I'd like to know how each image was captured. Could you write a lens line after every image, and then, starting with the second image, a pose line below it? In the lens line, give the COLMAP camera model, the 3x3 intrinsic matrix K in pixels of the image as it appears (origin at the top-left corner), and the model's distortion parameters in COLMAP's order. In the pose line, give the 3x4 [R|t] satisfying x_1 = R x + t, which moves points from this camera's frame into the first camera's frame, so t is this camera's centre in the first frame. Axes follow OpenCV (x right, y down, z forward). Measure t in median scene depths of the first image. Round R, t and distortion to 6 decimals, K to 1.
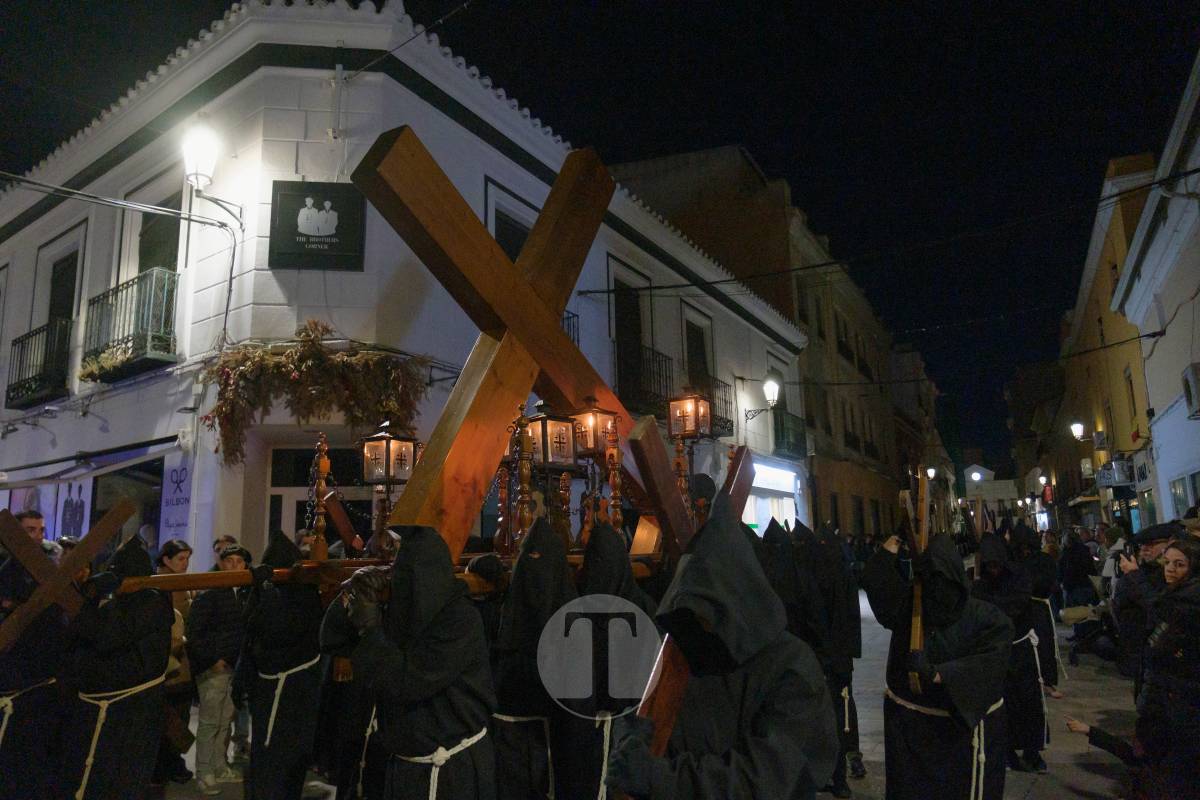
lens RADIAL K [[822.2, 0, 594.8], [0, 822.2, 408.4], [0, 0, 1]] dist [-0.018573, 0.007176]
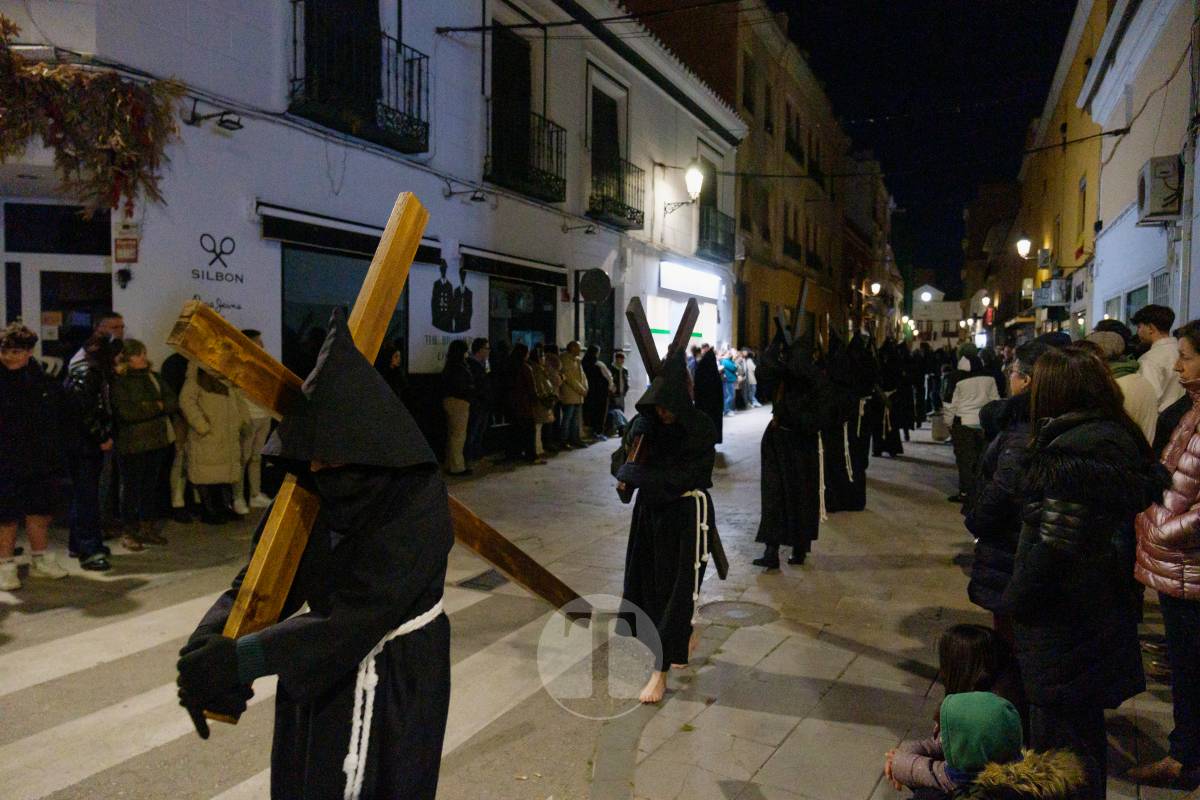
lens RADIAL K [[822.2, 0, 604.4], [0, 822.2, 403.4], [0, 0, 1]] dist [-0.018573, 0.007176]
pose [[0.997286, 0.033011, 0.065815, 0.073321], [-0.047064, 0.973217, 0.225020, 0.018714], [-0.056624, -0.227507, 0.972129, 0.094361]]
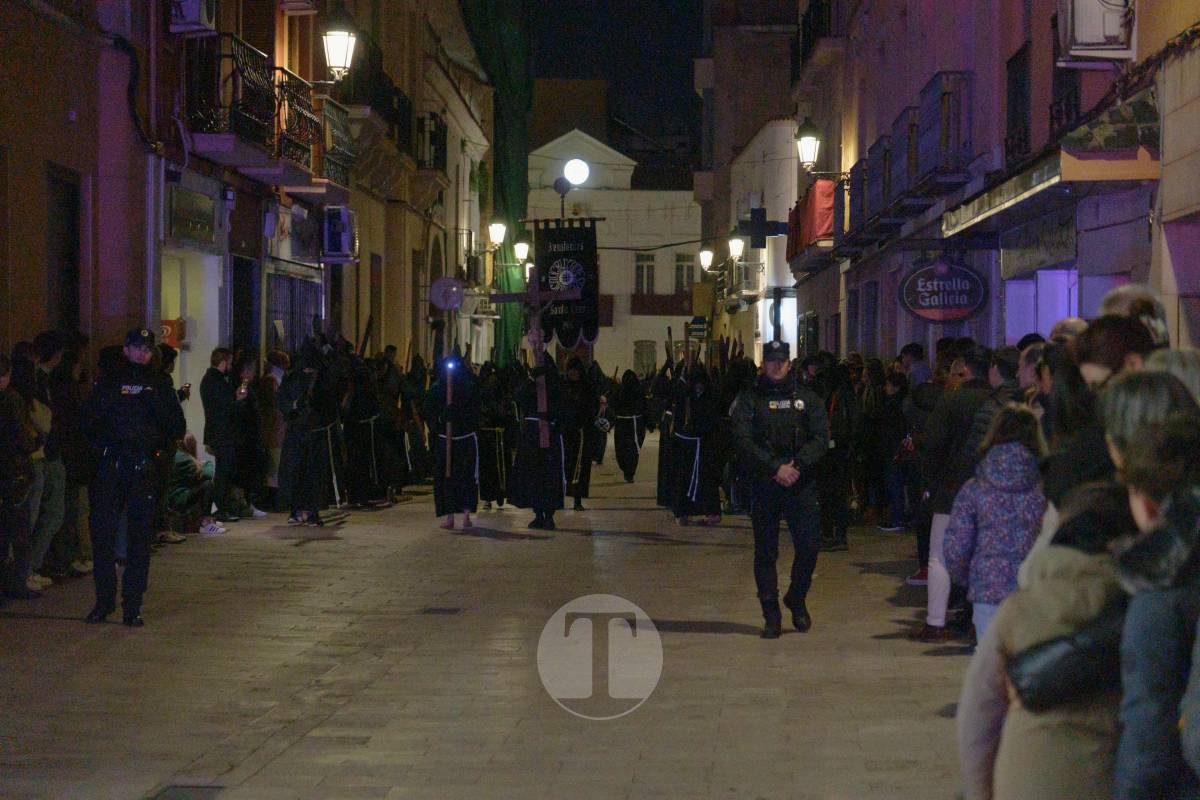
lens RADIAL K [[2877.6, 0, 610.6], [0, 2877.6, 444.5], [0, 0, 1]] dist [0.058855, 0.000000]
pose [[0.900903, 0.027563, 0.433145, 0.432619], [-0.107421, 0.981092, 0.160994, 0.135983], [-0.420517, -0.191569, 0.886830, 0.847172]]
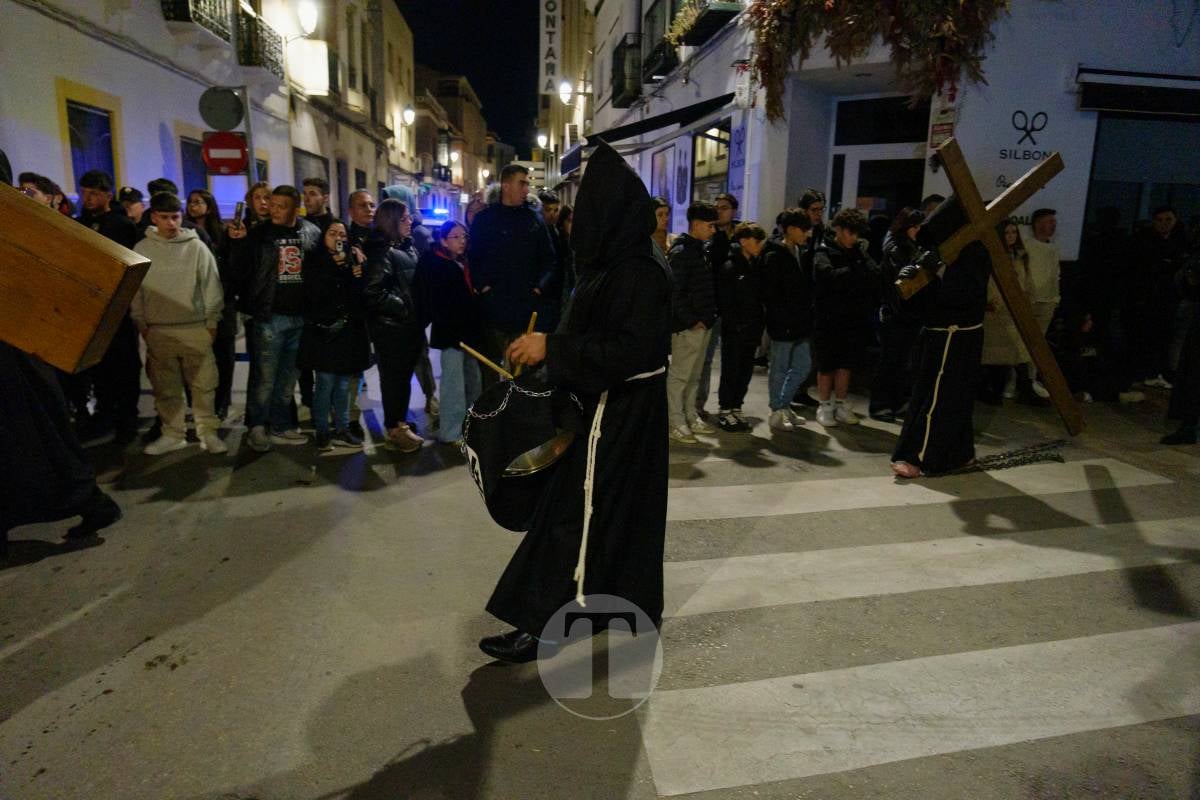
lens RADIAL K [[823.9, 0, 586.9], [0, 823.9, 409.0], [0, 0, 1]] dist [-0.020764, 0.006838]
pose [[0.689728, 0.185882, -0.699802, 0.059947], [0.094401, 0.935152, 0.341438, 0.017497], [0.717888, -0.301561, 0.627453, 0.075764]]
